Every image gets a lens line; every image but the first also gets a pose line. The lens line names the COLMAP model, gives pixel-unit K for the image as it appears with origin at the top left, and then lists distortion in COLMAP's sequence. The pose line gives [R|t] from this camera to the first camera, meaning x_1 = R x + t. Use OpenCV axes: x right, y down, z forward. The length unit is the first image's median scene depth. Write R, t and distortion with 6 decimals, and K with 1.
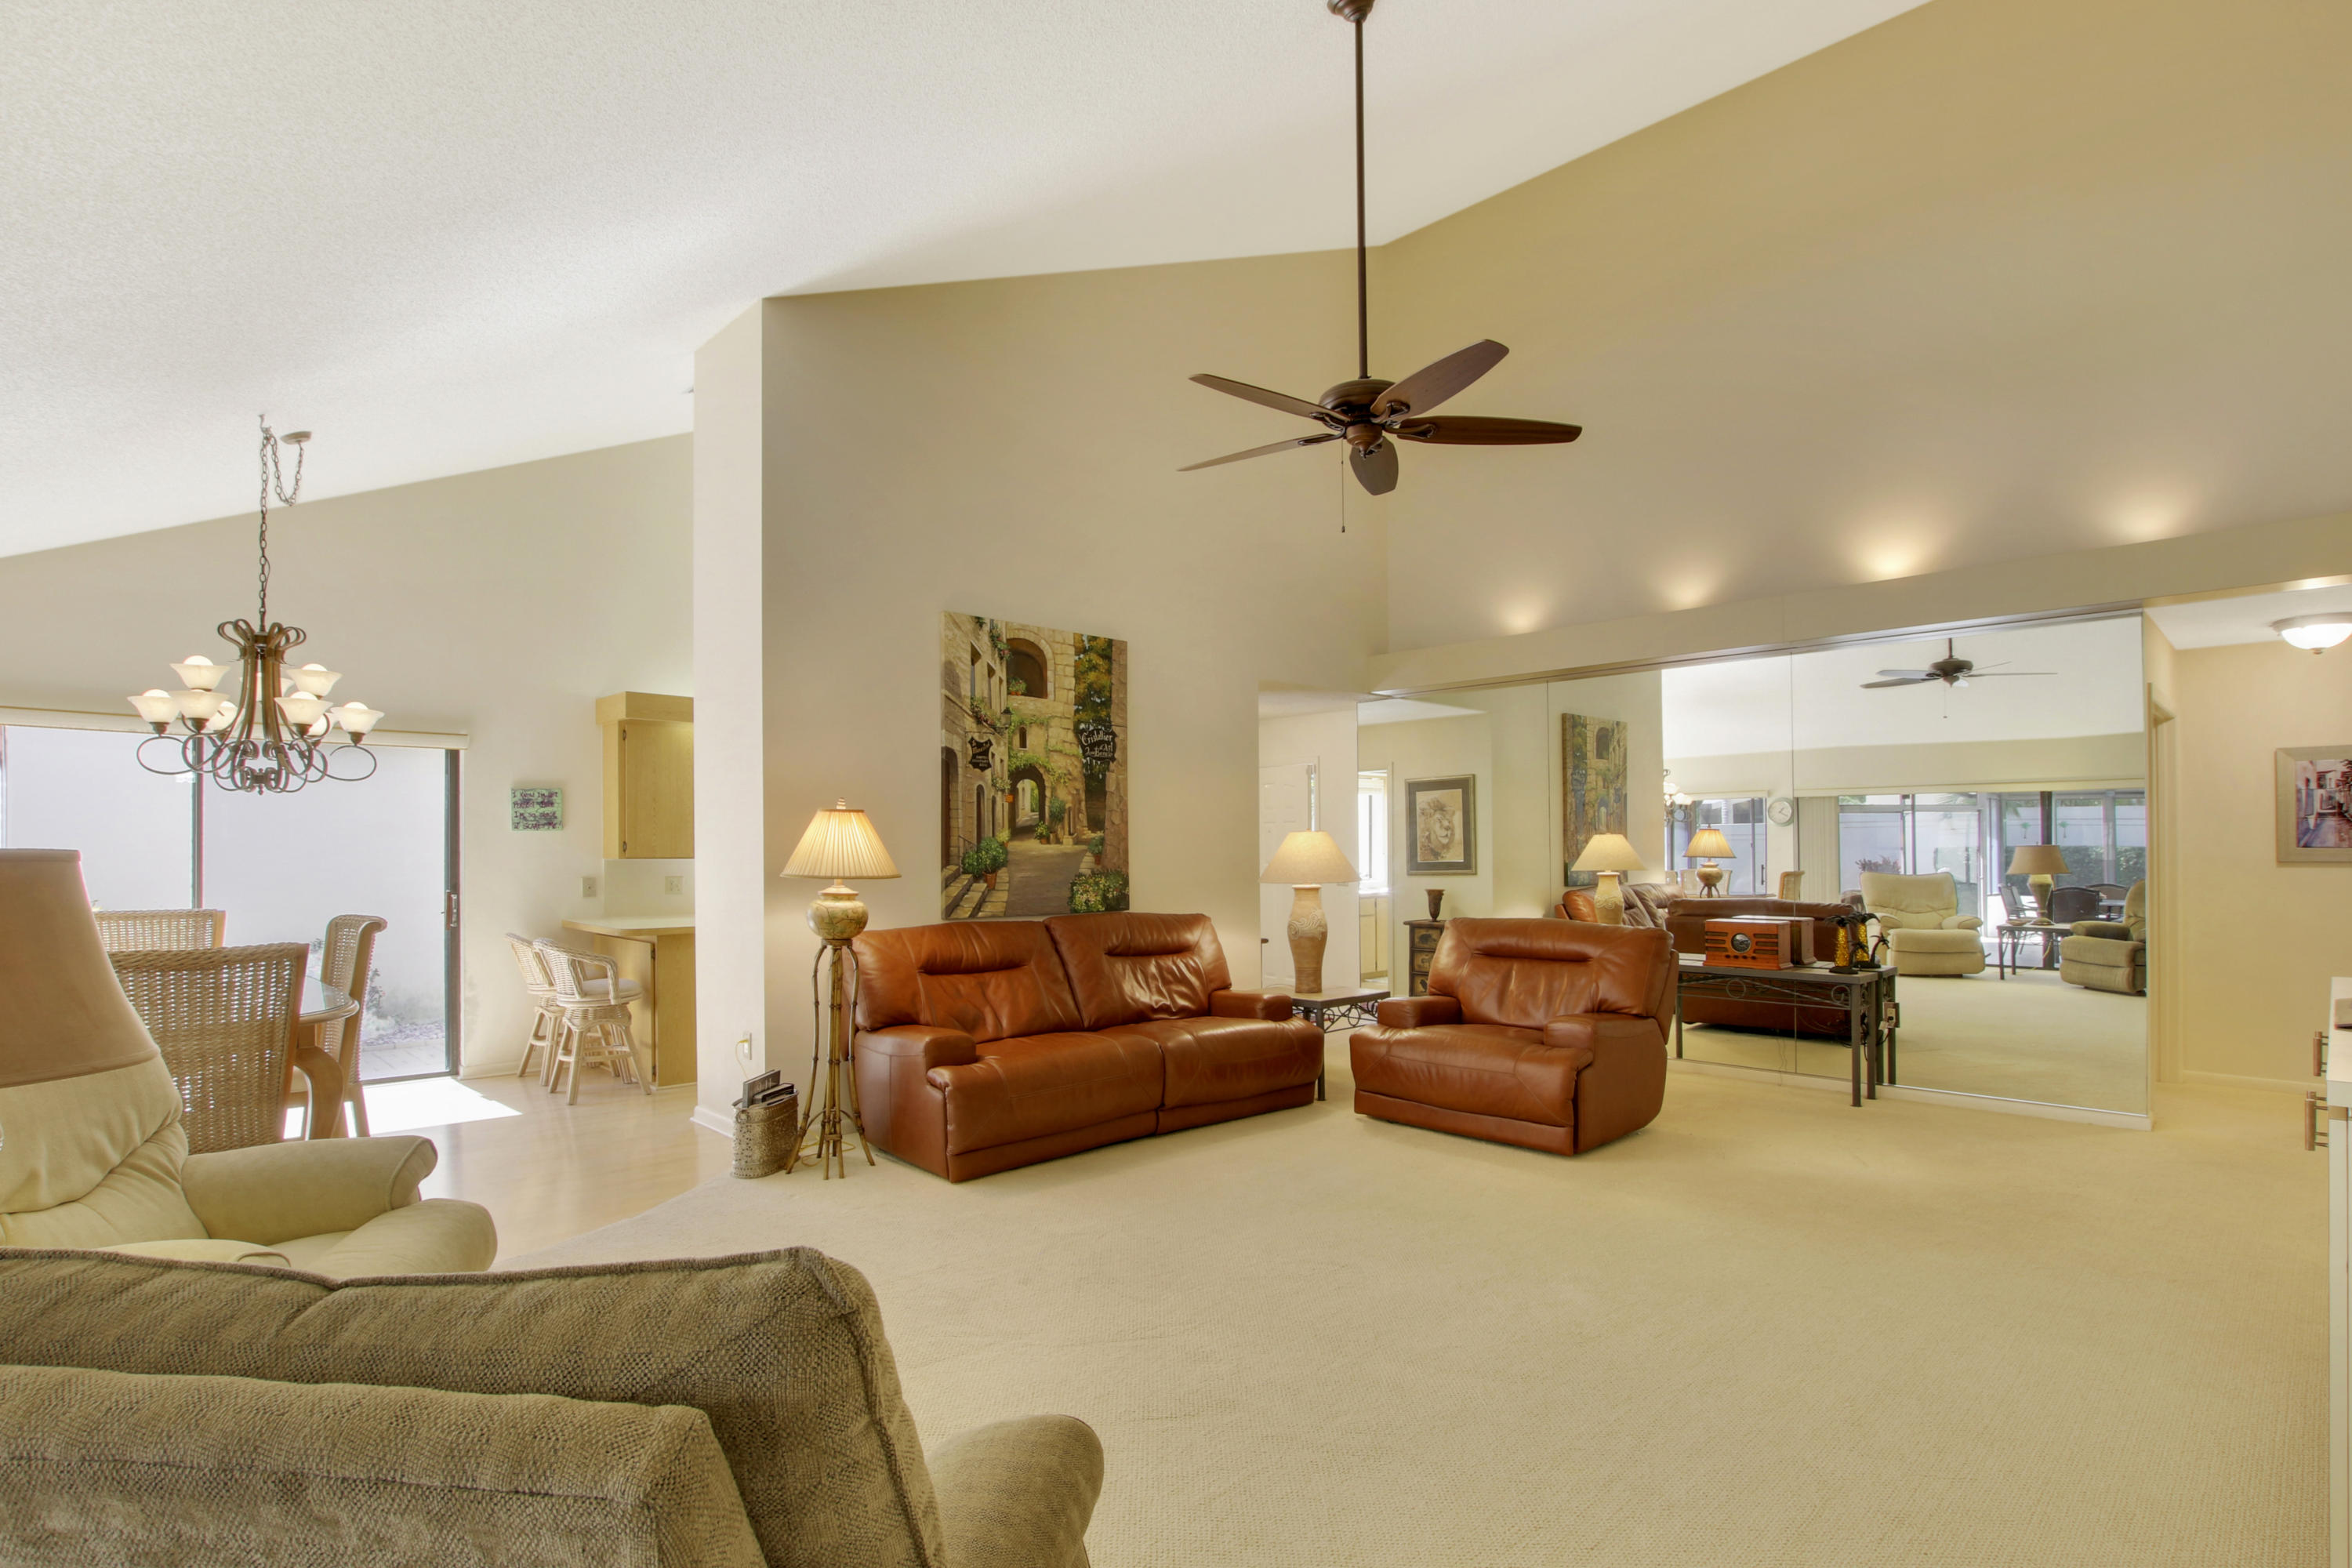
lens RADIAL K [[1105.9, 0, 1147.3], [0, 1105.9, 845.0], [0, 0, 1]] dist [-0.011916, 0.000421]
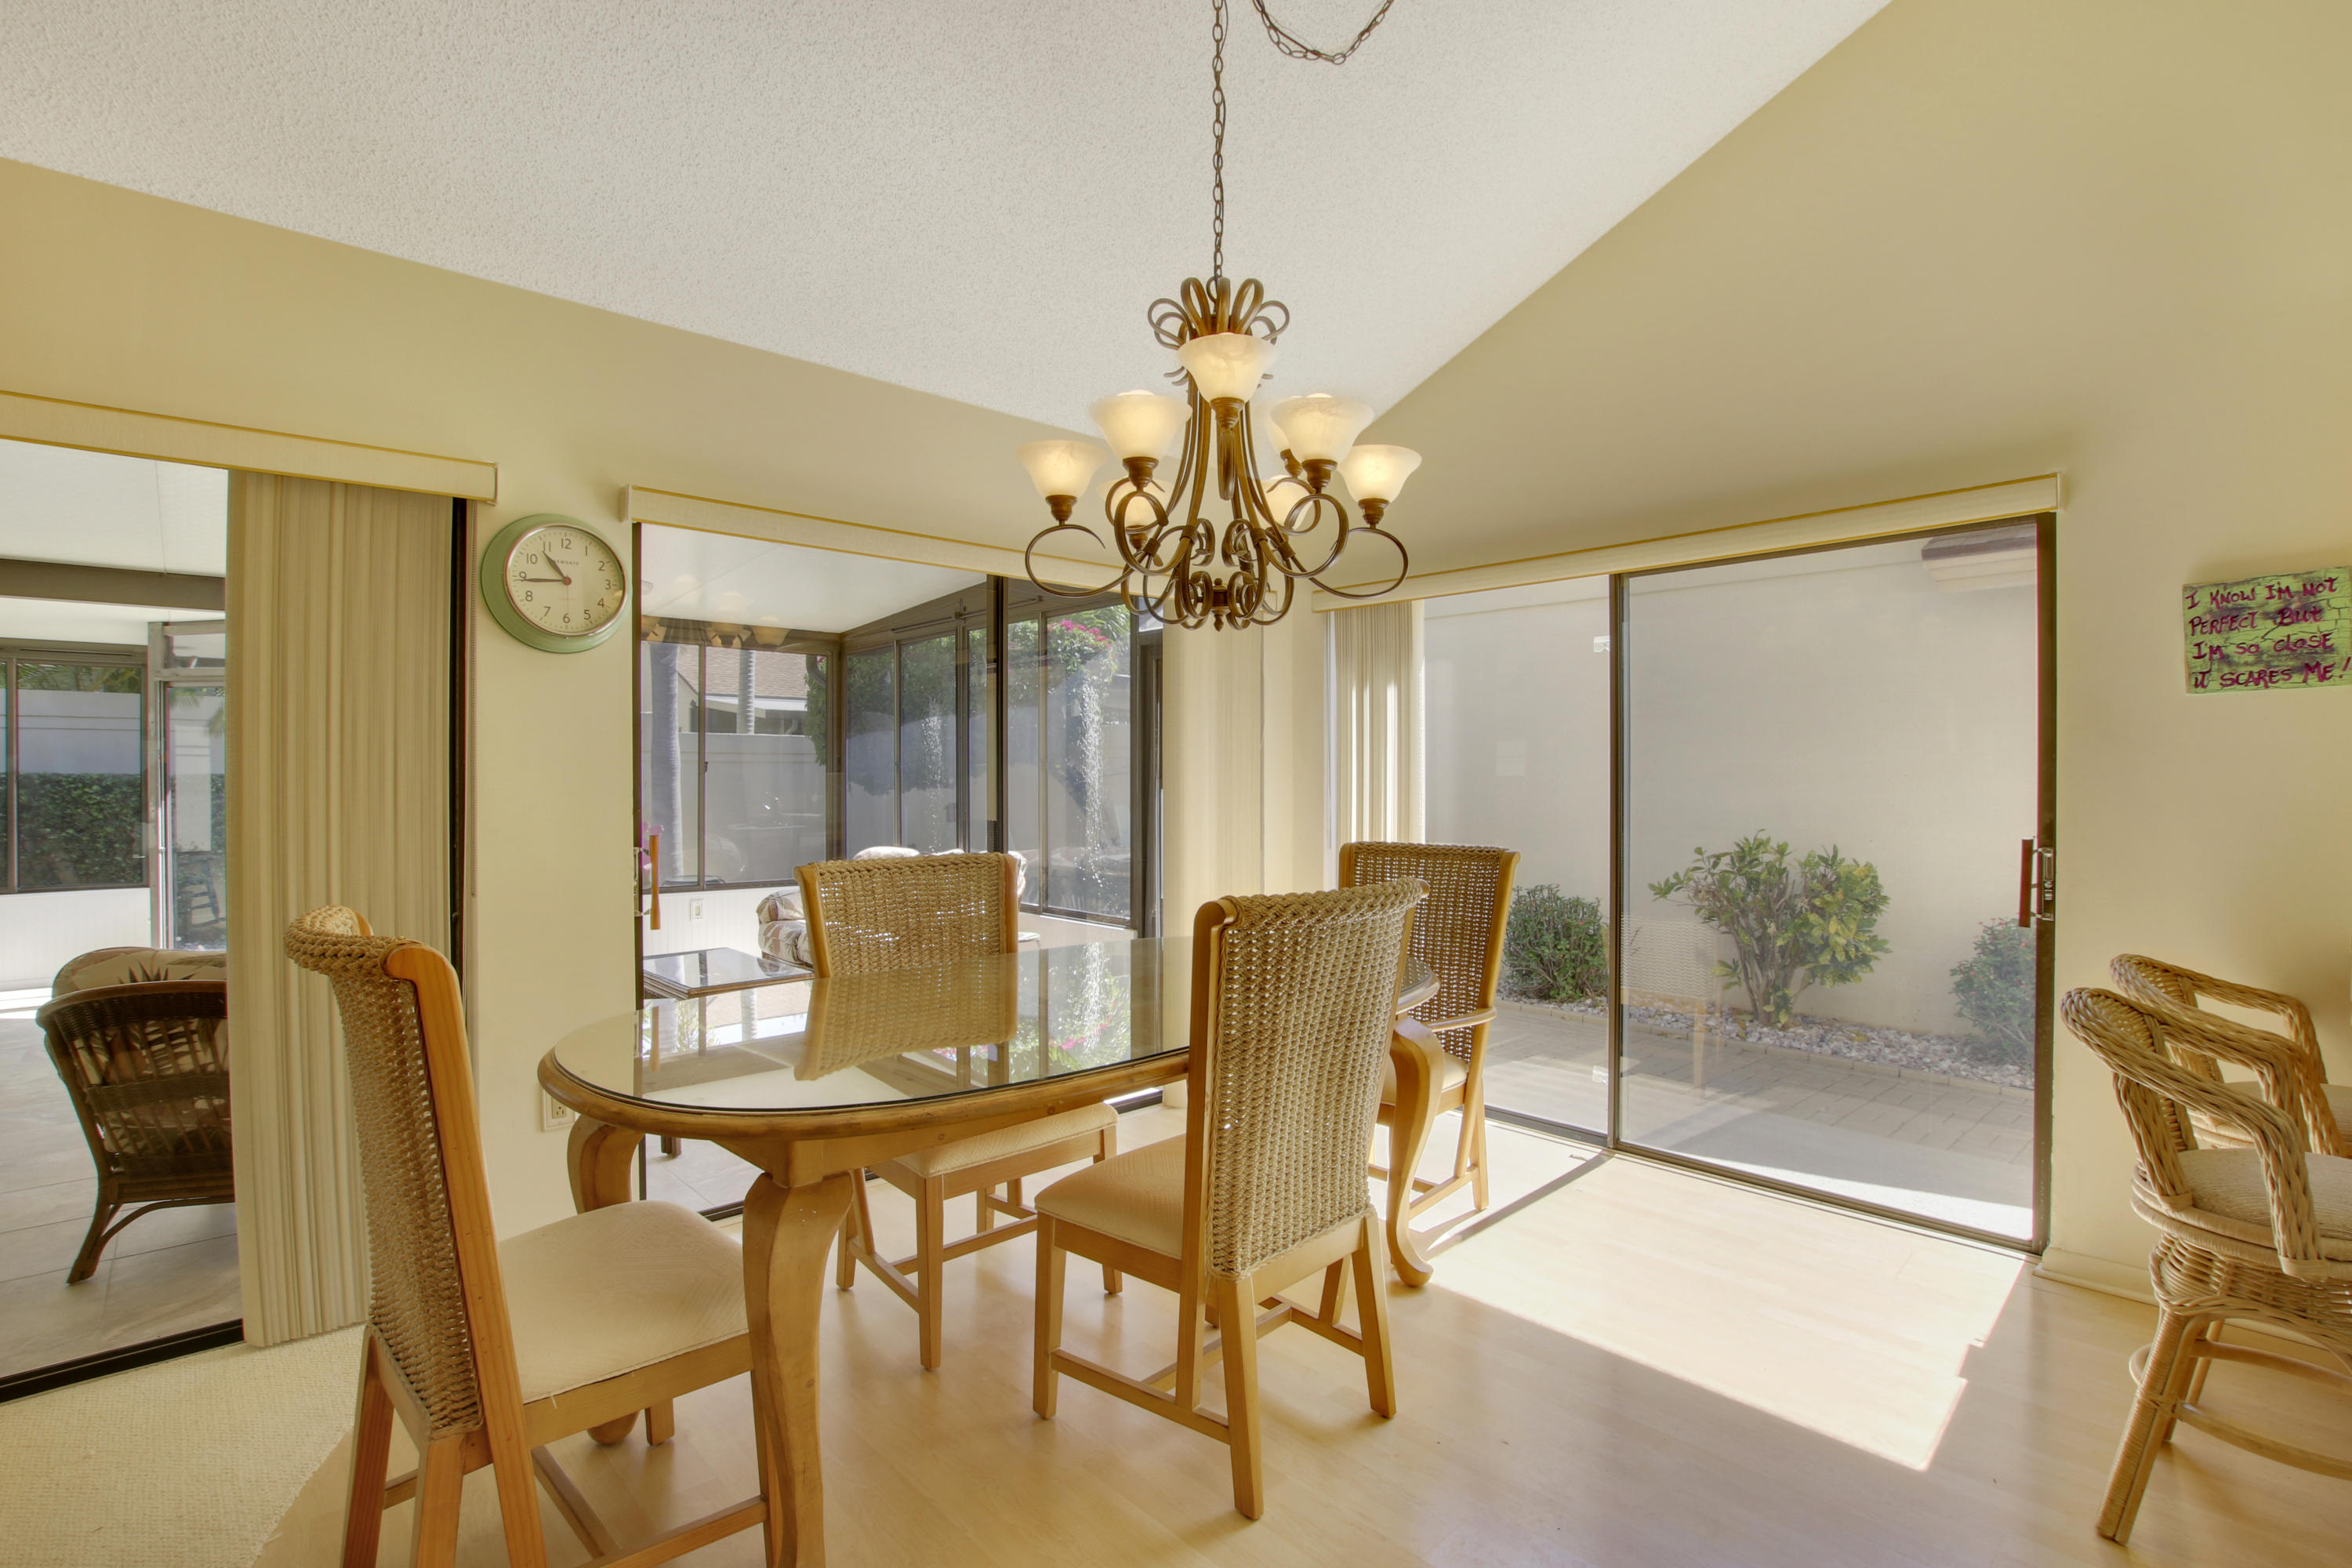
lens RADIAL K [[1105.9, 0, 1185.0], [0, 1105.9, 785.3], [0, 0, 1]] dist [-0.011916, 0.000421]
pose [[0.006140, 0.004255, -0.999972, -0.188114], [0.000081, 0.999991, 0.004256, 0.018010], [0.999981, -0.000107, 0.006140, 0.638619]]
